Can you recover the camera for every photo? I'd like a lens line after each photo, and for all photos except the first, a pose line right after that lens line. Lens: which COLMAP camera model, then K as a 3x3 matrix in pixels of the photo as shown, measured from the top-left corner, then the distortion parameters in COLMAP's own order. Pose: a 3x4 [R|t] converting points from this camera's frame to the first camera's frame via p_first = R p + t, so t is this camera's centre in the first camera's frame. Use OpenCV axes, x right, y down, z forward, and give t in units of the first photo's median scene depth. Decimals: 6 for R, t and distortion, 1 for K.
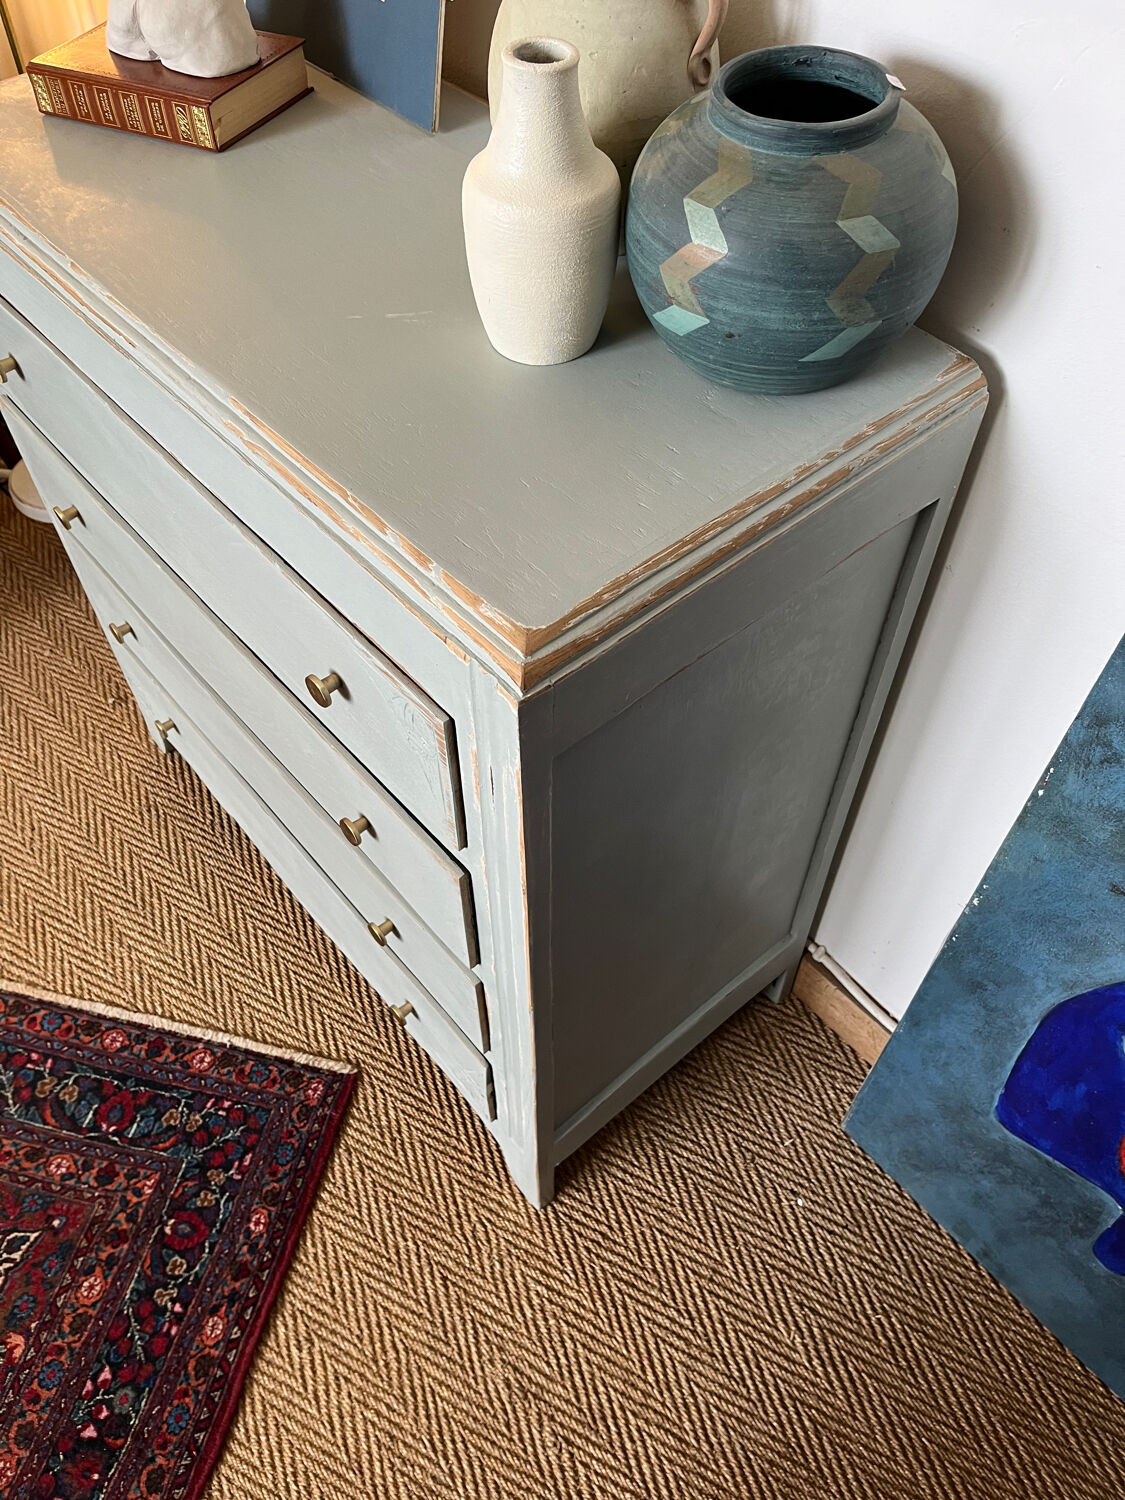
lens RADIAL K [[1141.9, 0, 559.0], [0, 1141.9, 744.3], [0, 0, 1]] dist [0.065836, -0.094727]
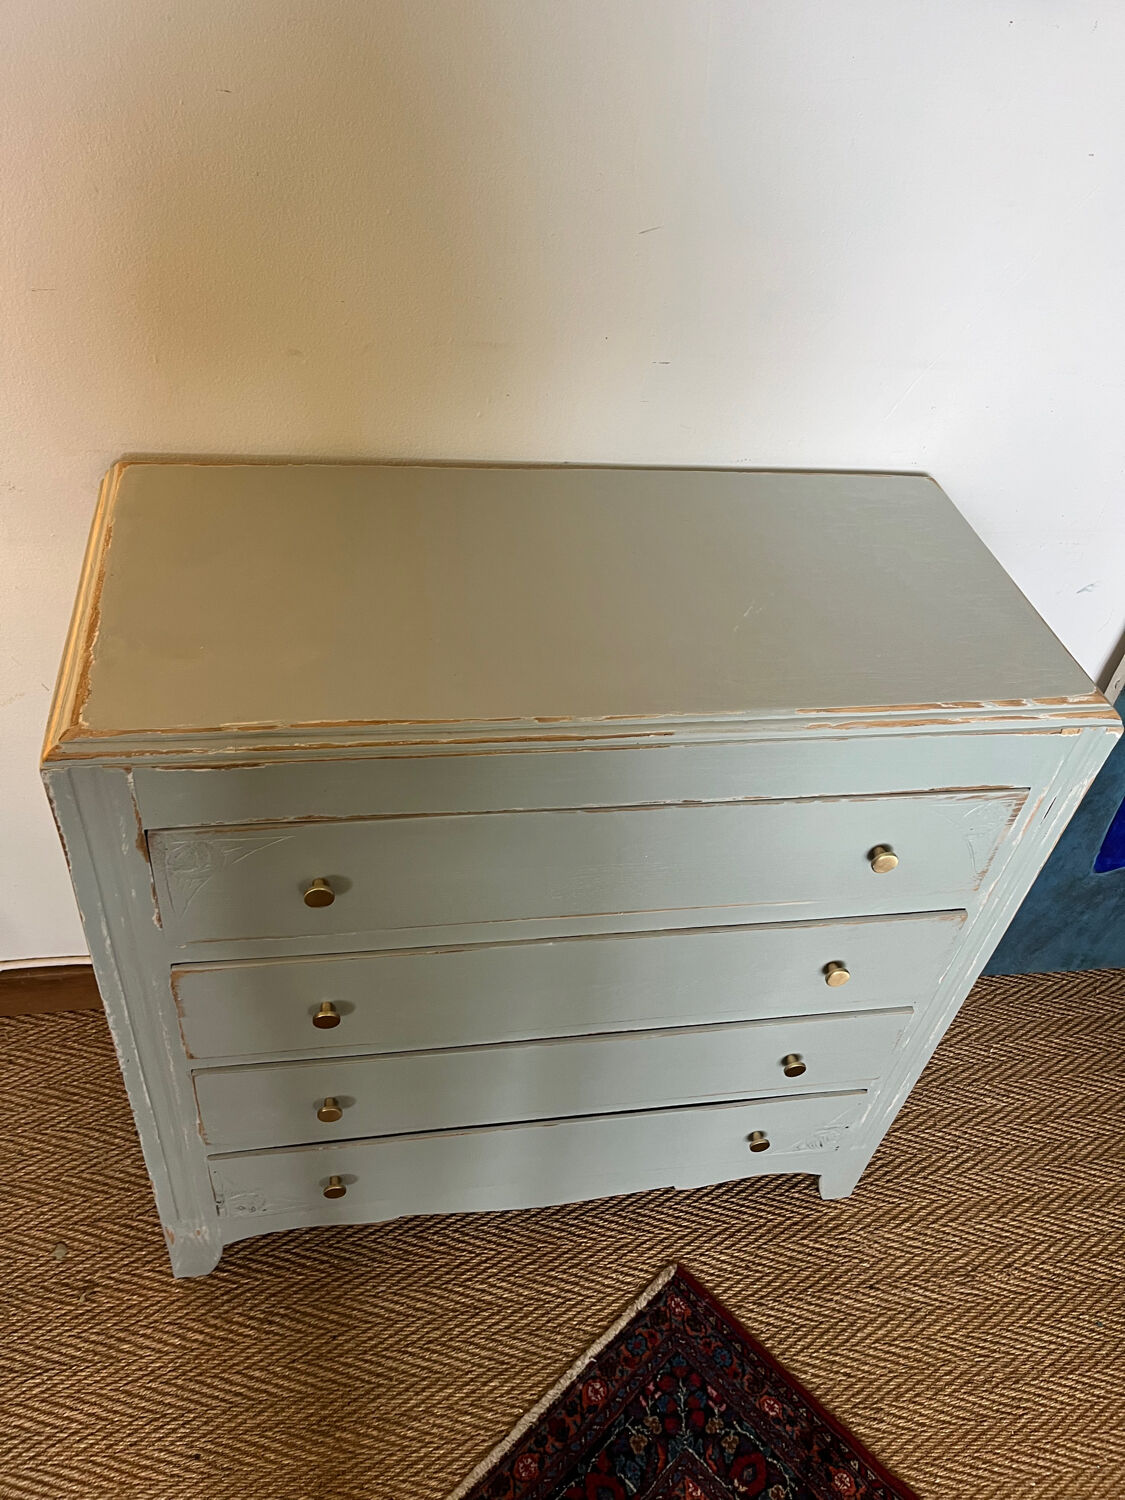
lens RADIAL K [[1121.9, 0, 579.8], [0, 1121.9, 755.6], [0, 0, 1]] dist [0.106567, -0.155722]
pose [[0.503774, -0.532825, 0.679933, -0.740323], [0.591058, 0.786629, 0.178511, -0.360660], [-0.629970, 0.311951, 0.711213, 0.149703]]
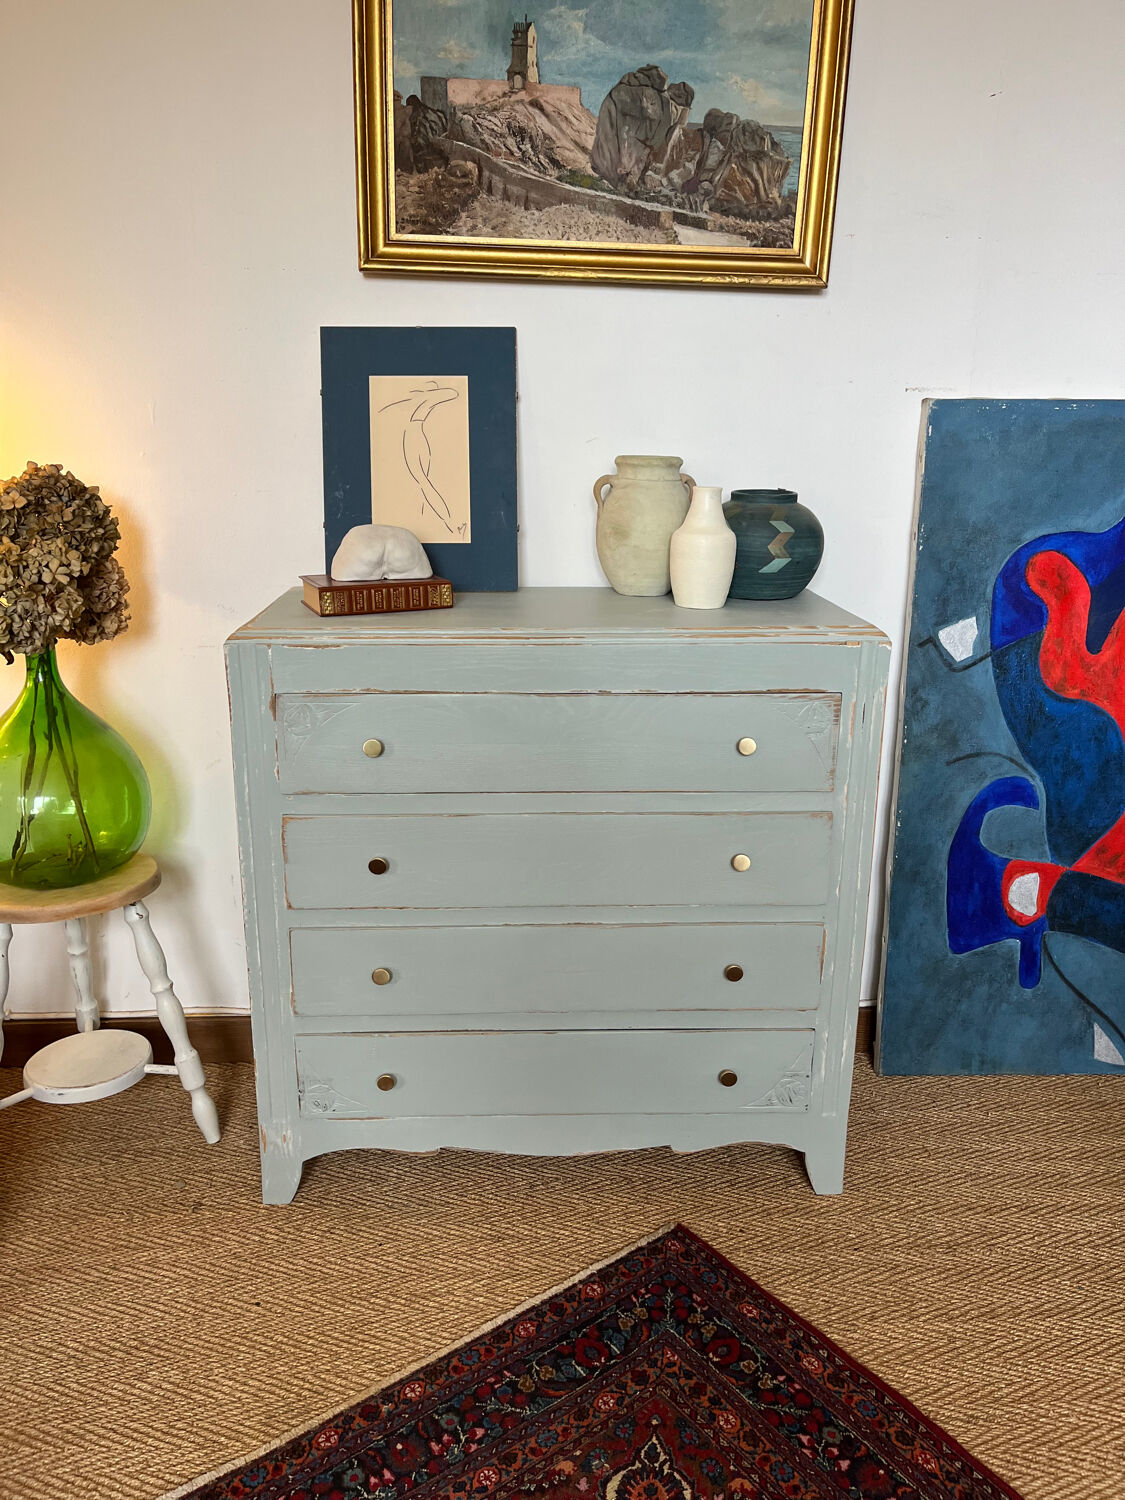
lens RADIAL K [[1126.4, 0, 564.3], [0, 1126.4, 759.9], [0, 0, 1]] dist [0.067548, -0.100933]
pose [[0.621591, -0.207174, 0.755450, -1.142763], [0.604581, 0.740107, -0.294488, 0.214058], [-0.498103, 0.639782, 0.585297, 0.020158]]
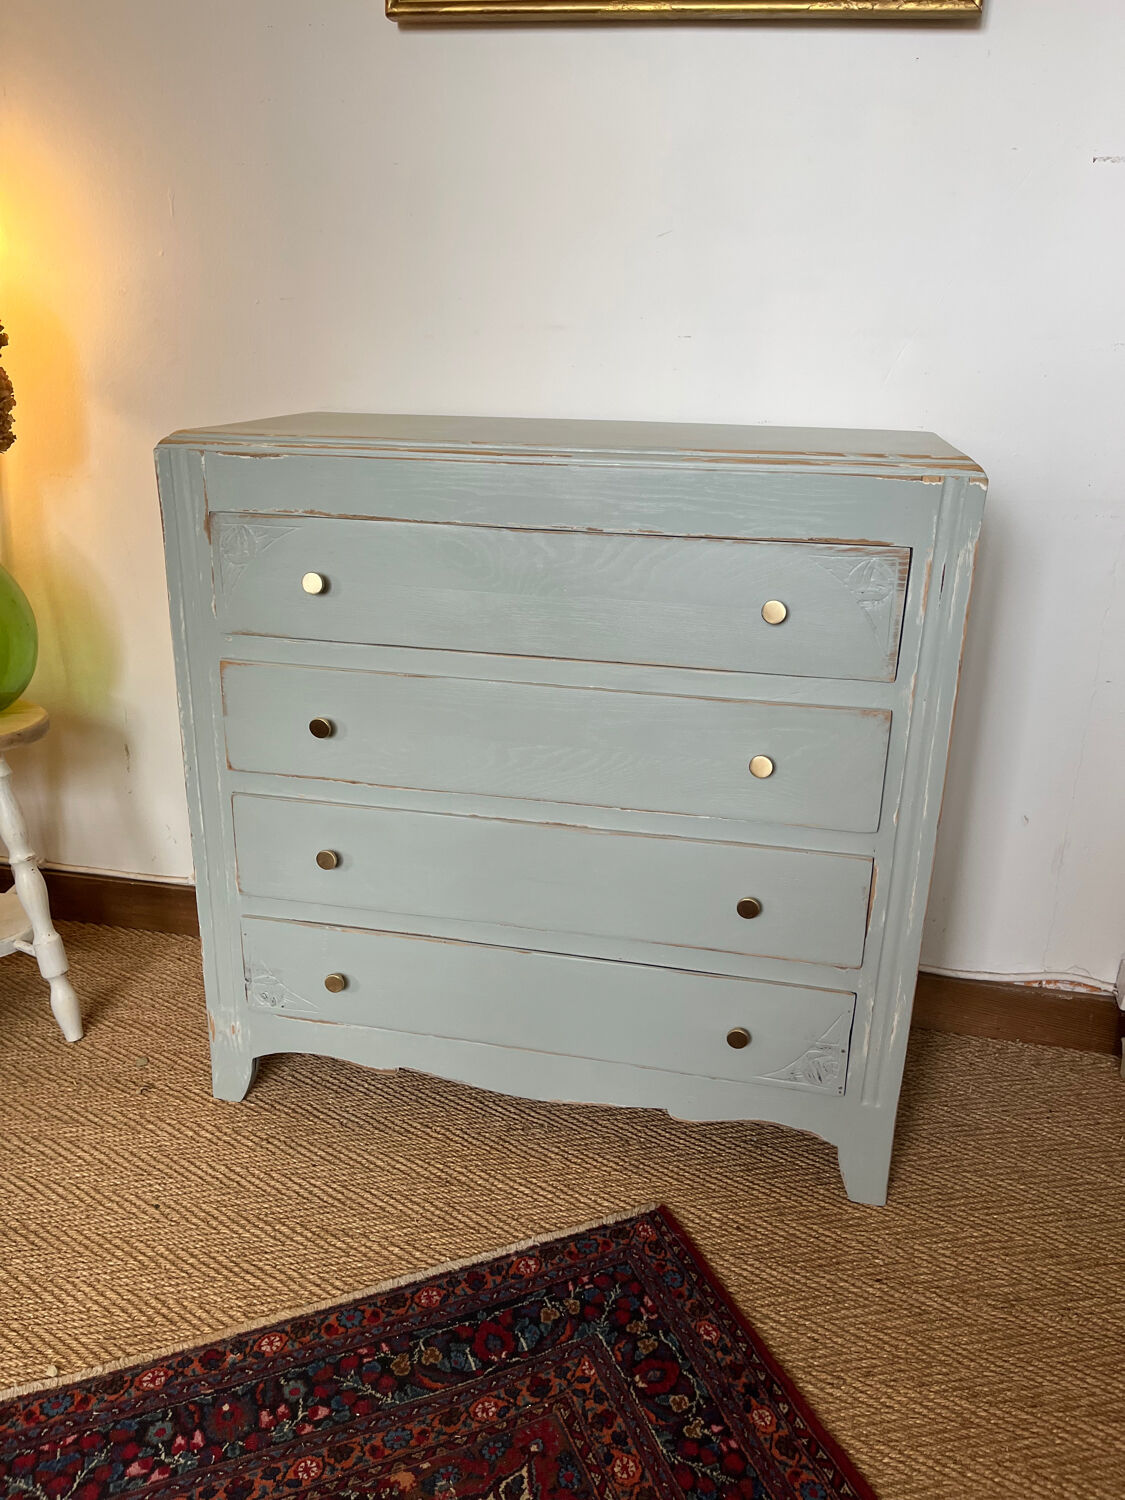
lens RADIAL K [[1122.9, 0, 567.1], [0, 1122.9, 745.3], [0, 0, 1]] dist [0.061811, -0.101488]
pose [[0.794917, -0.175853, 0.580674, -0.794393], [0.457324, 0.802603, -0.382993, 0.322607], [-0.398700, 0.570004, 0.718424, 0.091696]]
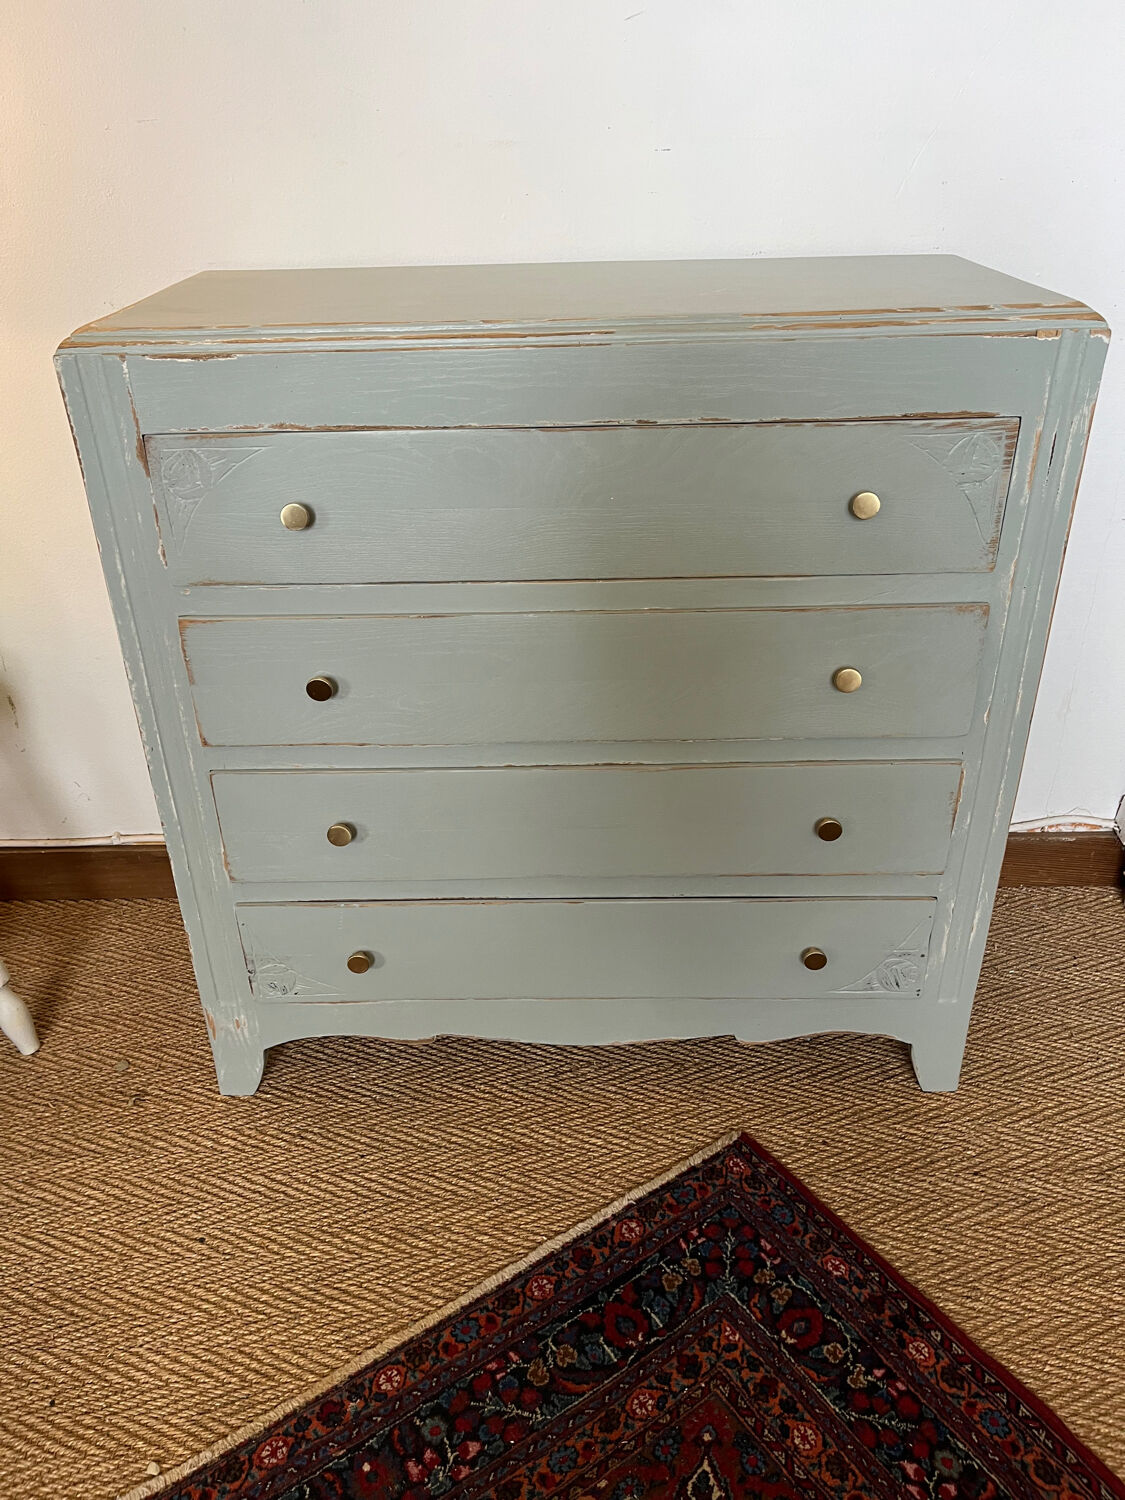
lens RADIAL K [[1126.5, 0, 565.4], [0, 1126.5, 750.4], [0, 0, 1]] dist [0.060006, -0.096806]
pose [[0.659740, -0.369523, 0.654367, -0.827250], [0.597508, 0.786034, -0.158538, 0.101254], [-0.455771, 0.495584, 0.739371, 0.214219]]
